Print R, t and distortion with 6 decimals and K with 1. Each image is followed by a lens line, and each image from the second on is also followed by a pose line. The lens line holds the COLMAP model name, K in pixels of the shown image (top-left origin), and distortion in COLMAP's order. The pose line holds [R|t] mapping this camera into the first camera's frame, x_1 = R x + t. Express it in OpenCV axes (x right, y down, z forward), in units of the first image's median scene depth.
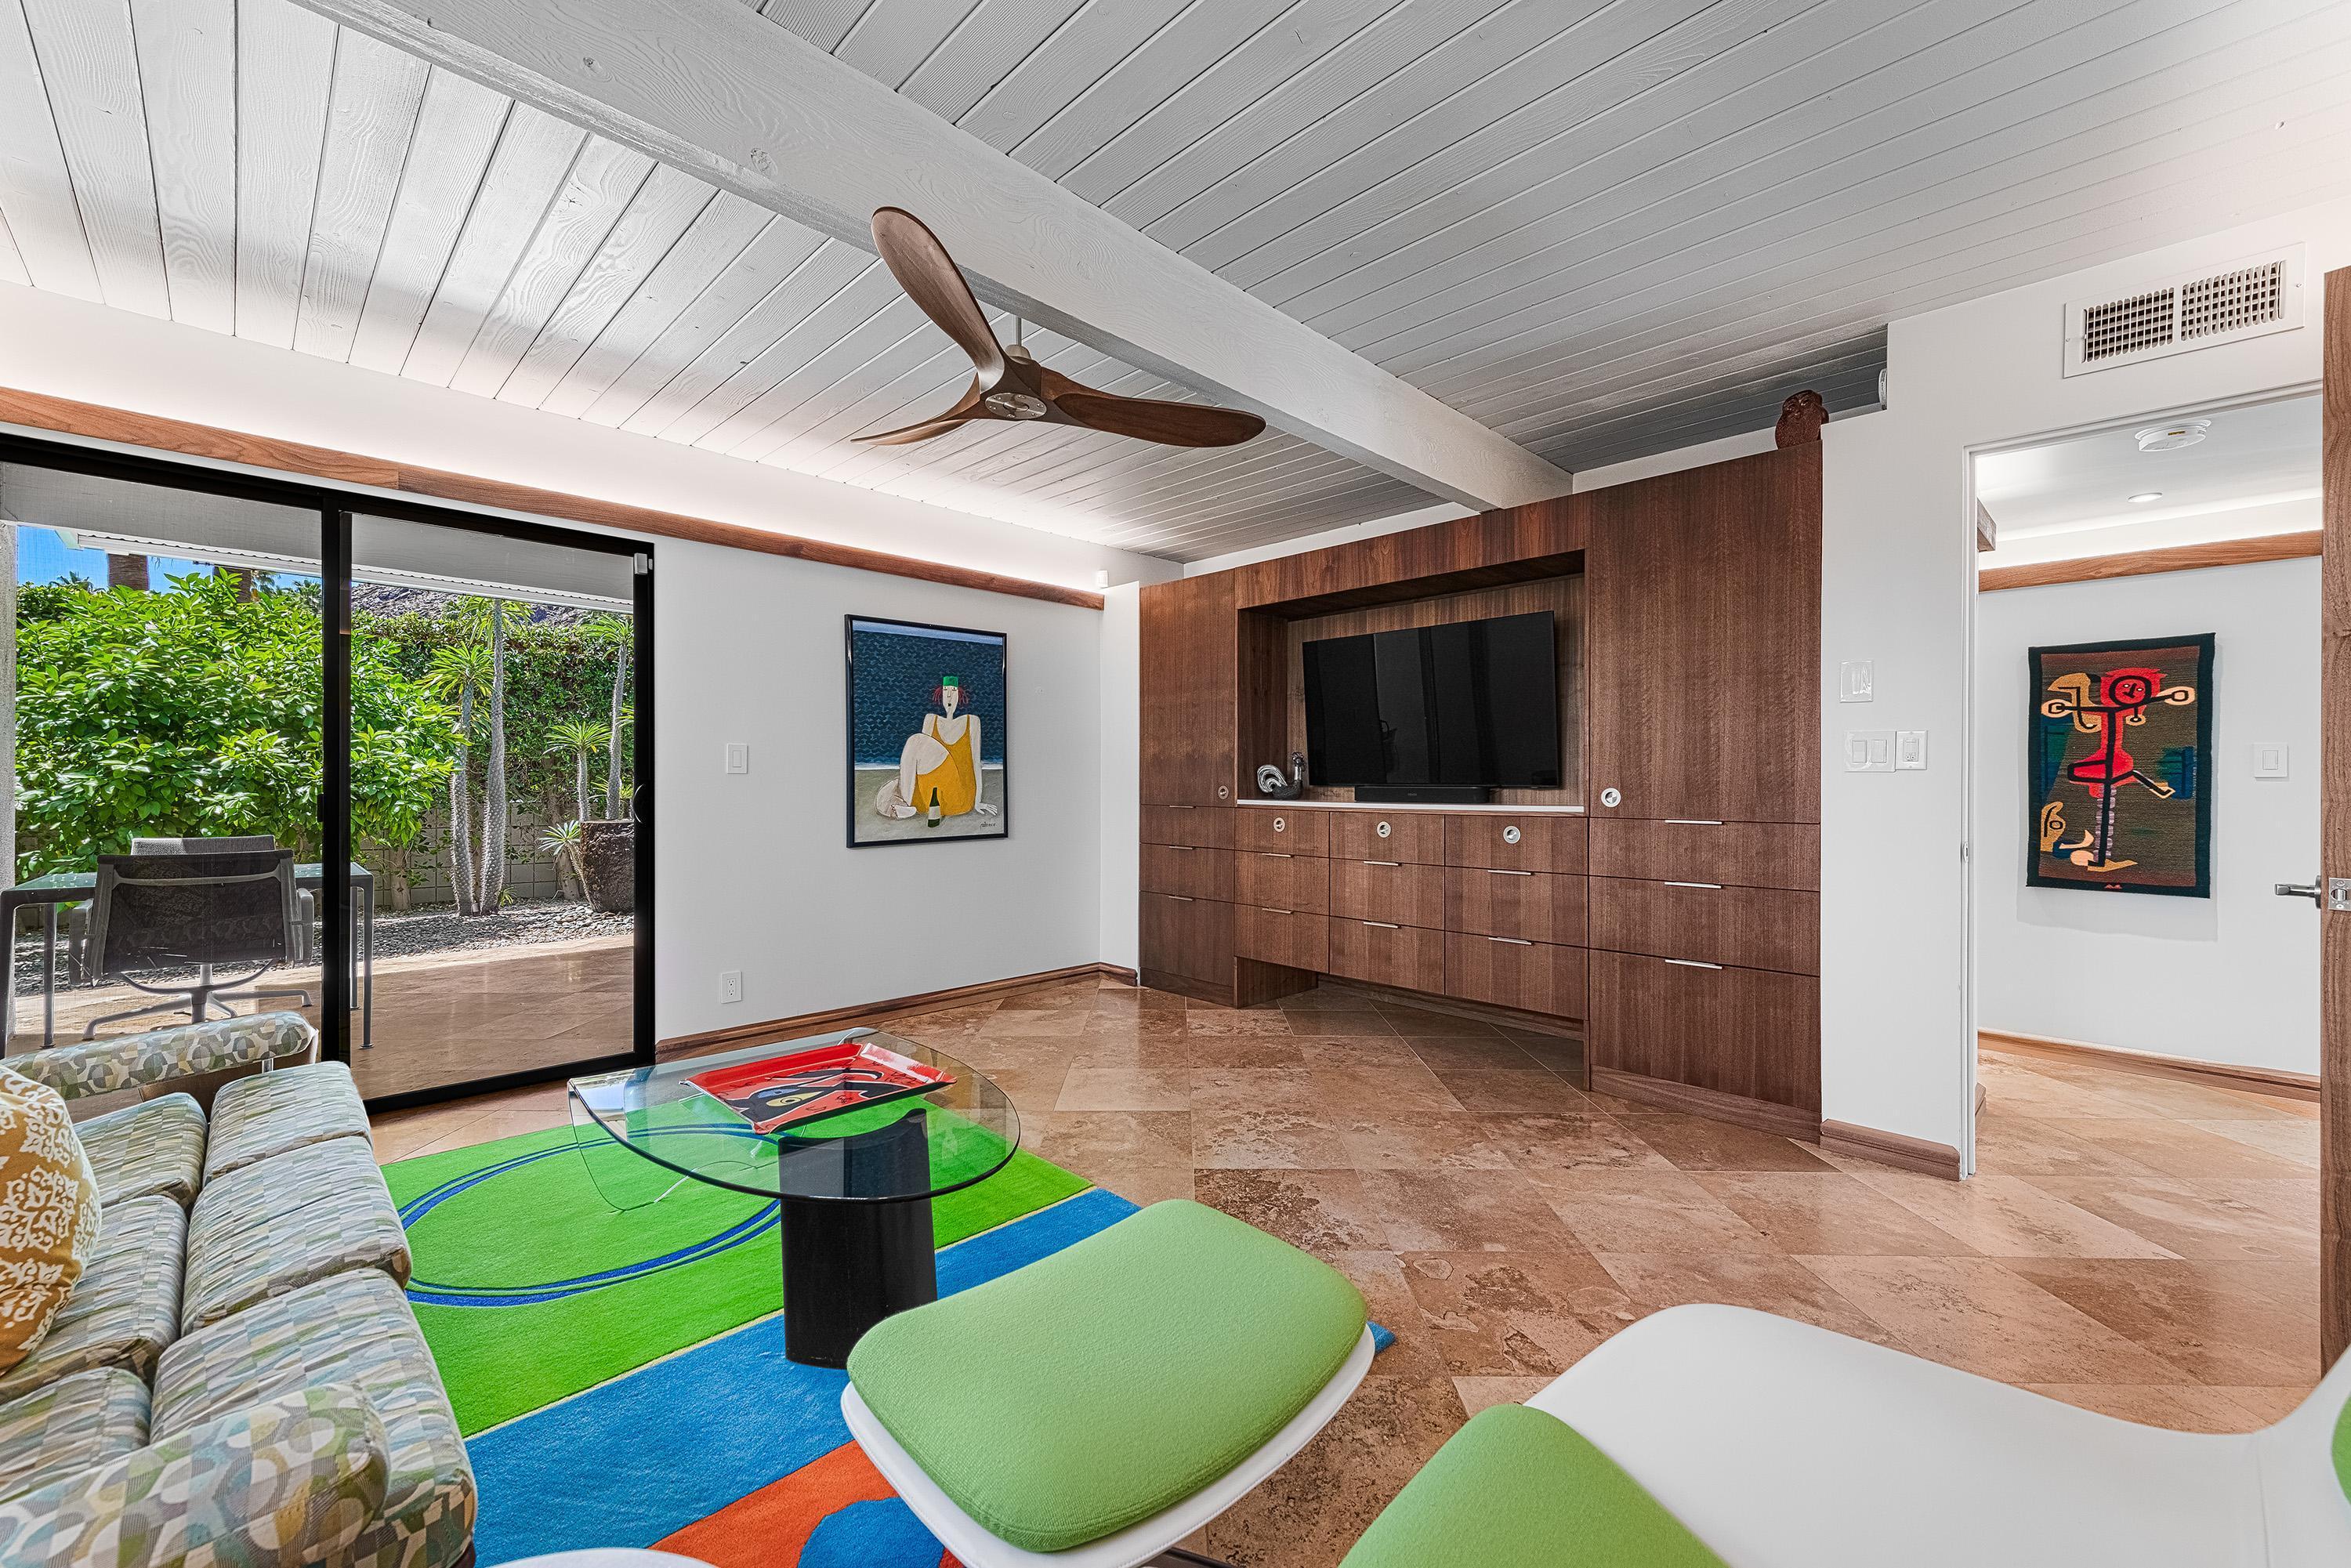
lens RADIAL K [[918.0, 0, 1175.5], [0, 918.0, 784.0], [0, 0, 1]] dist [-0.000091, -0.000023]
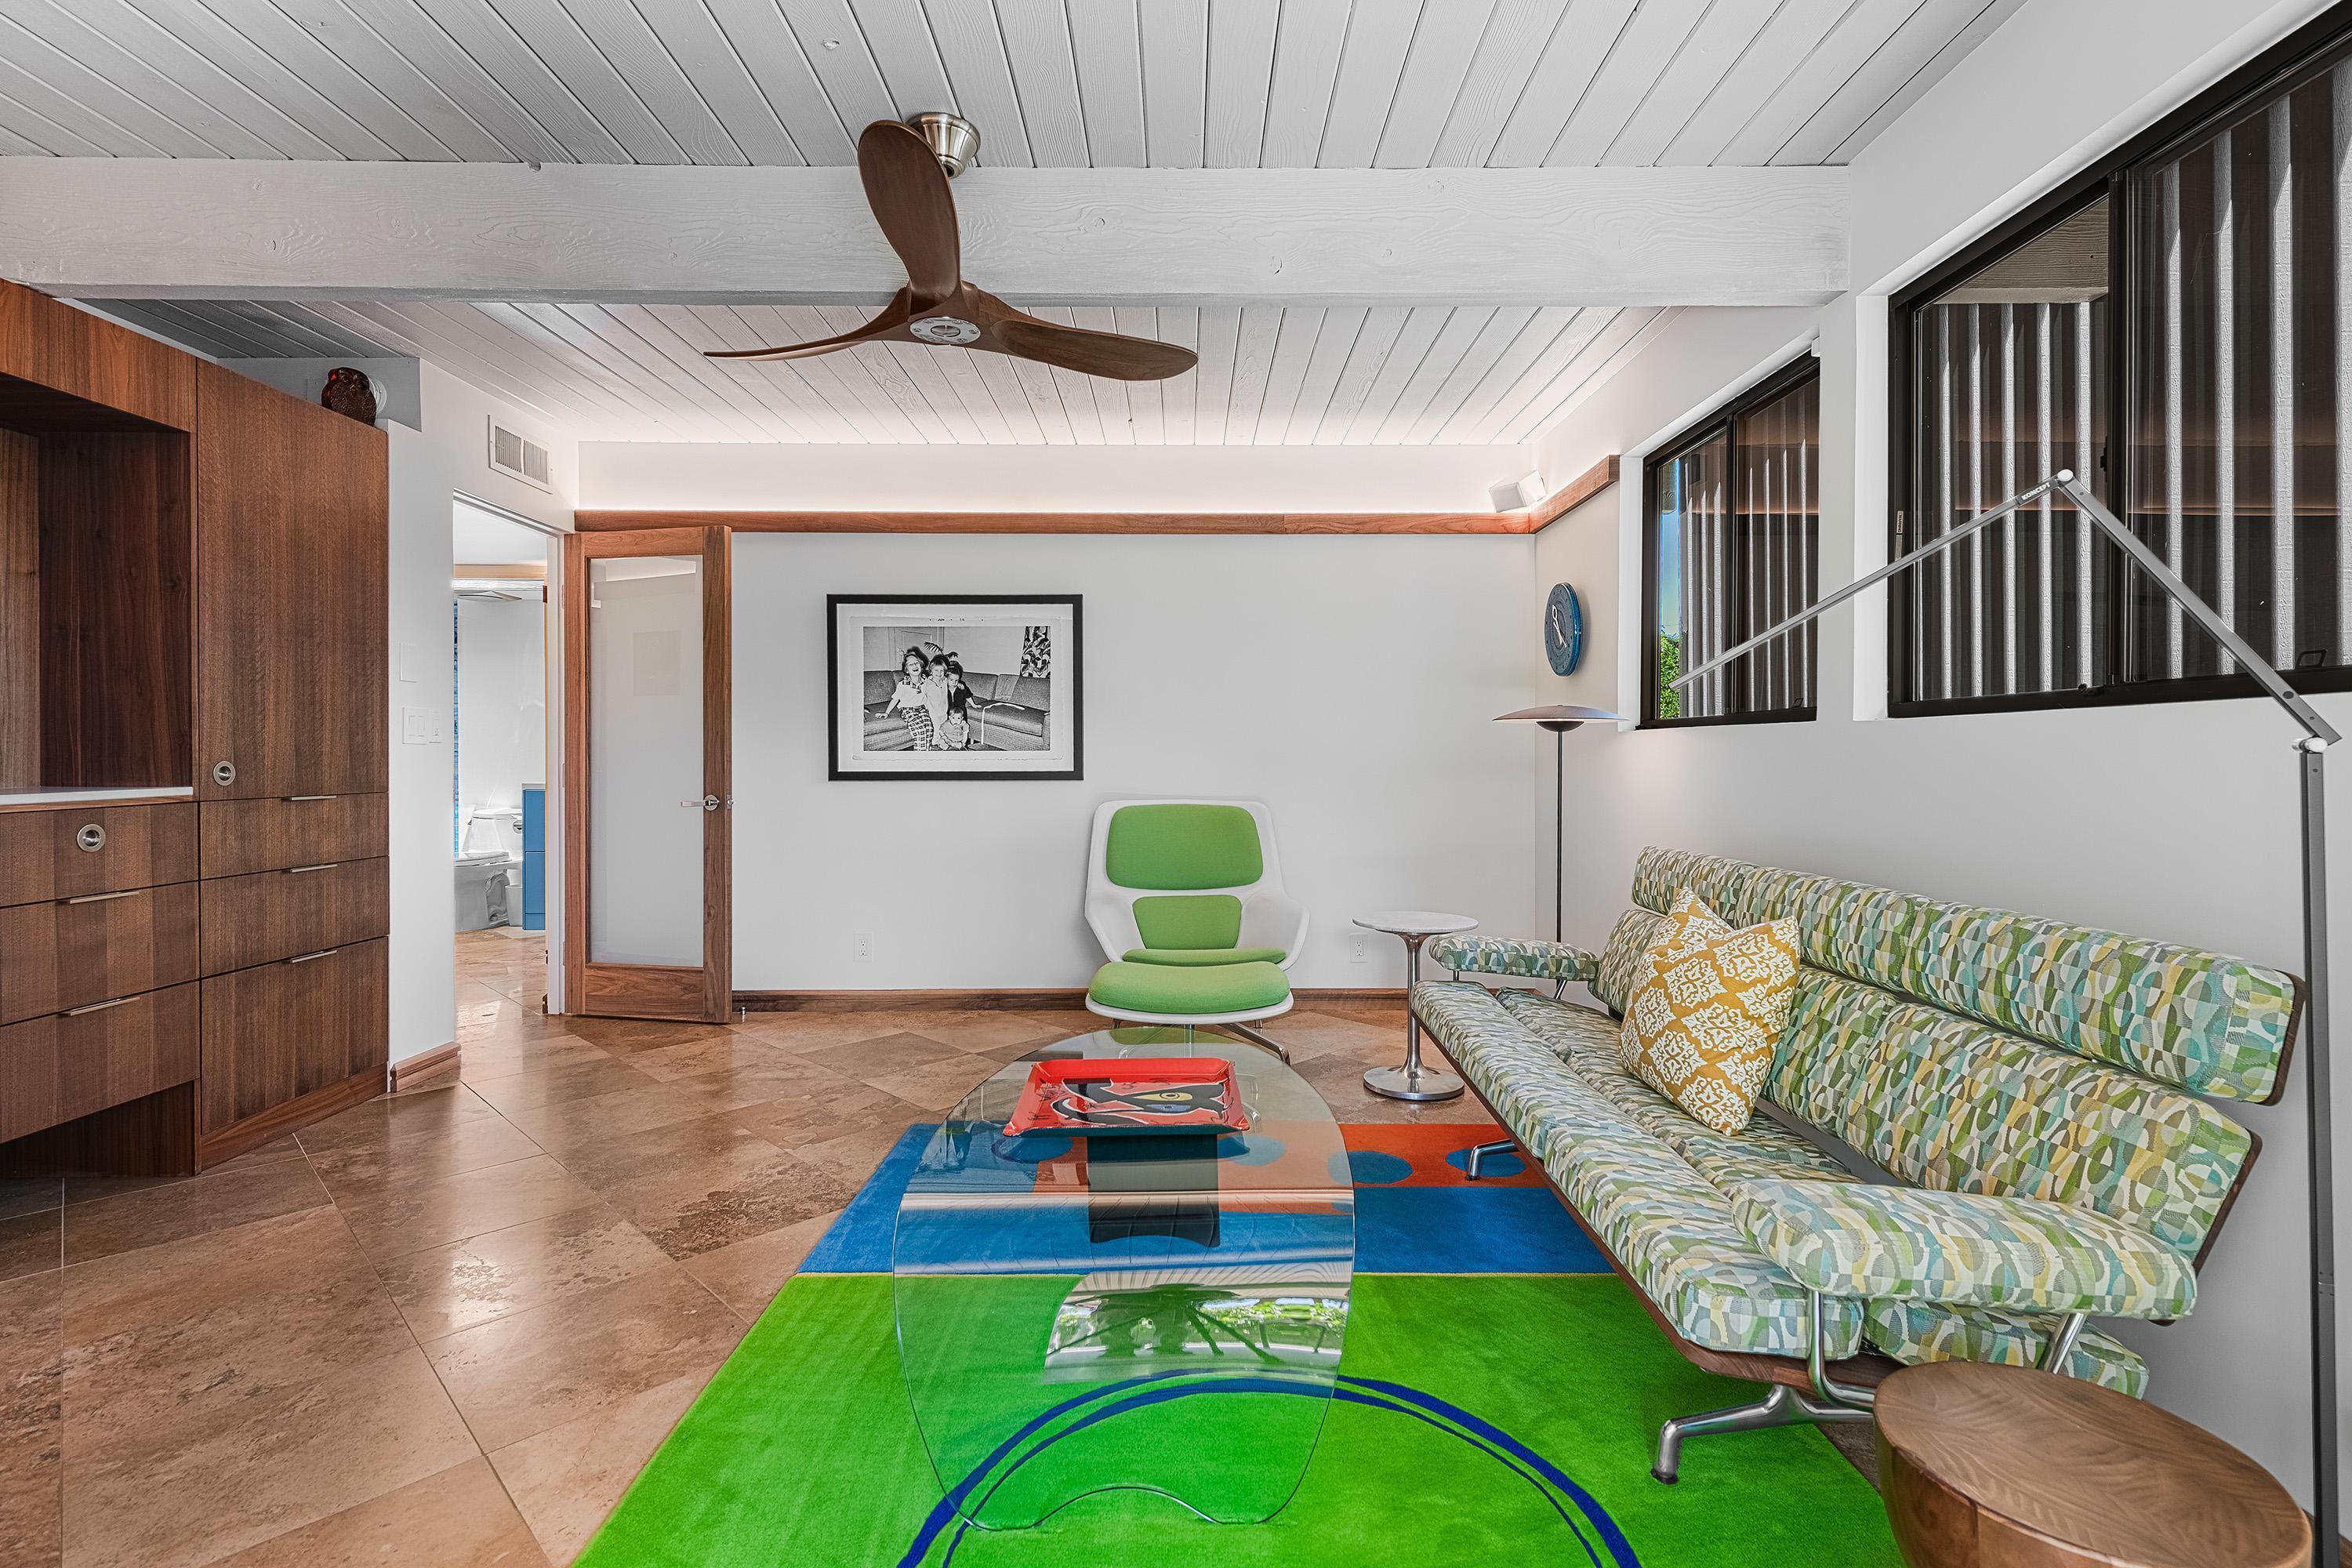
lens RADIAL K [[1075.3, 0, 1186.5], [0, 1075.3, 745.8], [0, 0, 1]] dist [0.000612, 0.000062]
pose [[-0.704716, 0.001701, 0.709488, -0.761306], [-0.000620, 0.999995, -0.003013, -0.006260], [-0.709489, -0.002563, -0.704711, 1.107694]]
